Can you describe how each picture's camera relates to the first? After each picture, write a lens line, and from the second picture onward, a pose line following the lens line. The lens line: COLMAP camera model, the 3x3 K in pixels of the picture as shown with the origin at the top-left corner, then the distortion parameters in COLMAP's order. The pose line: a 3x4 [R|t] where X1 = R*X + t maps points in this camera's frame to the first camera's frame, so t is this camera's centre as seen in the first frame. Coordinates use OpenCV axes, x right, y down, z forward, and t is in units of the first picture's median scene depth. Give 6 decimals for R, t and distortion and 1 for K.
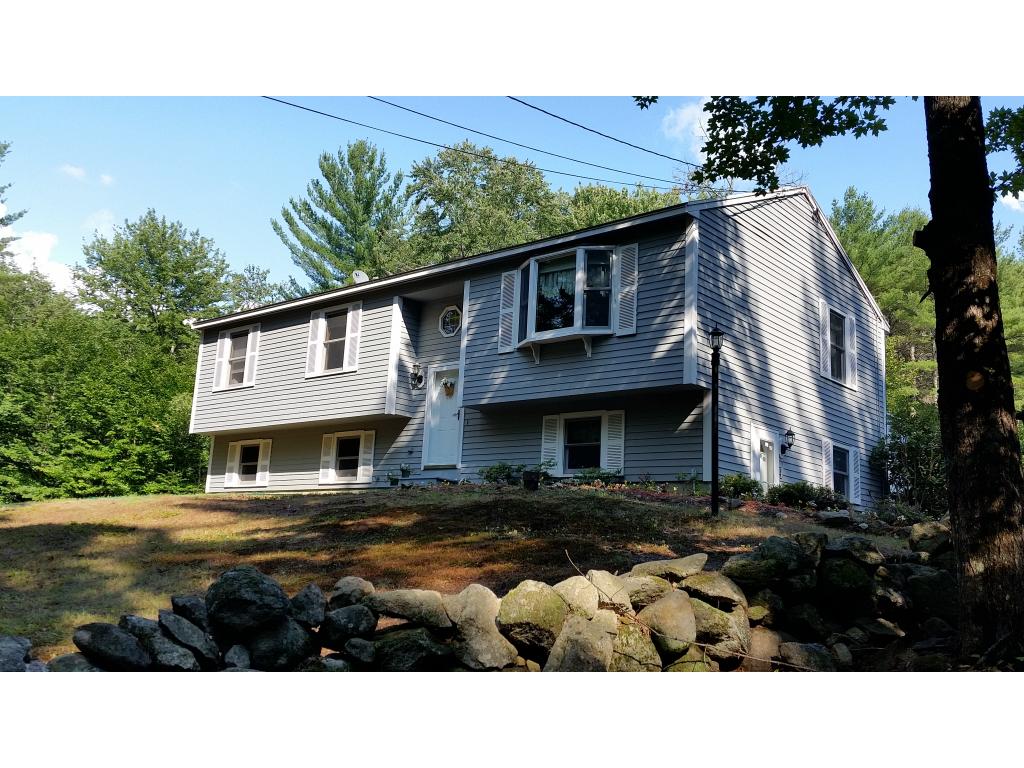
lens RADIAL K [[938.4, 0, 512.0], [0, 938.4, 384.0], [0, 0, 1]] dist [0.203827, -0.528175]
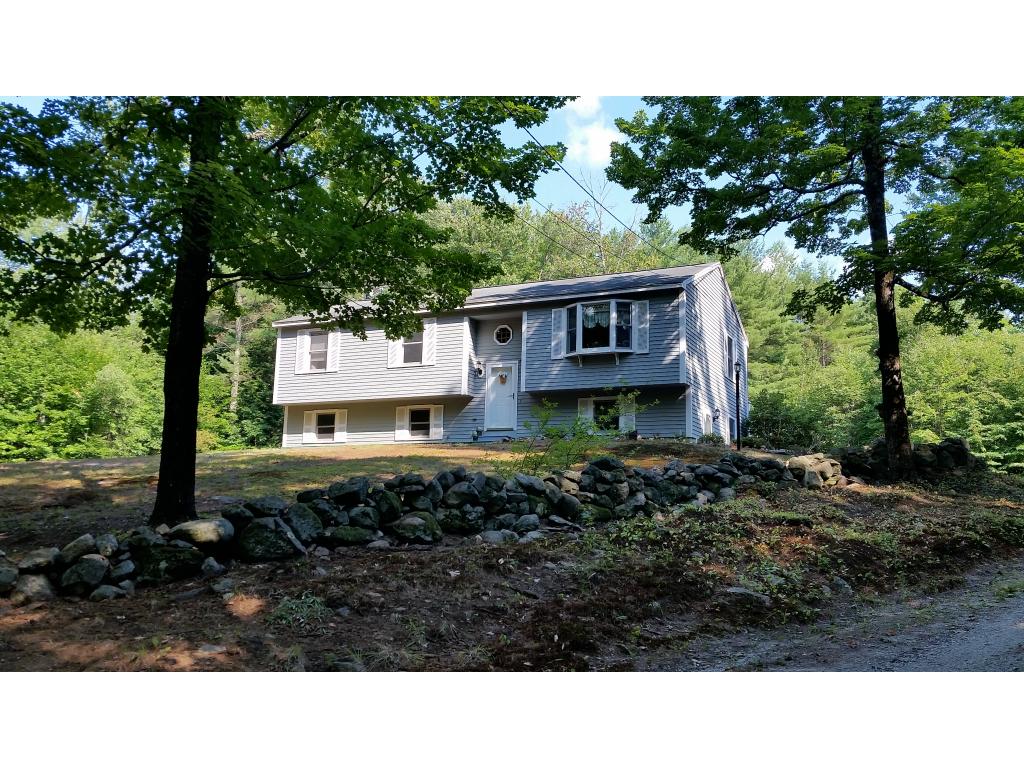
lens RADIAL K [[938.4, 0, 512.0], [0, 938.4, 384.0], [0, 0, 1]] dist [0.203827, -0.528175]
pose [[0.974055, 0.020002, 0.225427, -0.397433], [-0.026795, 0.999273, 0.027115, -0.028550], [-0.224721, -0.032451, 0.973883, -0.503611]]
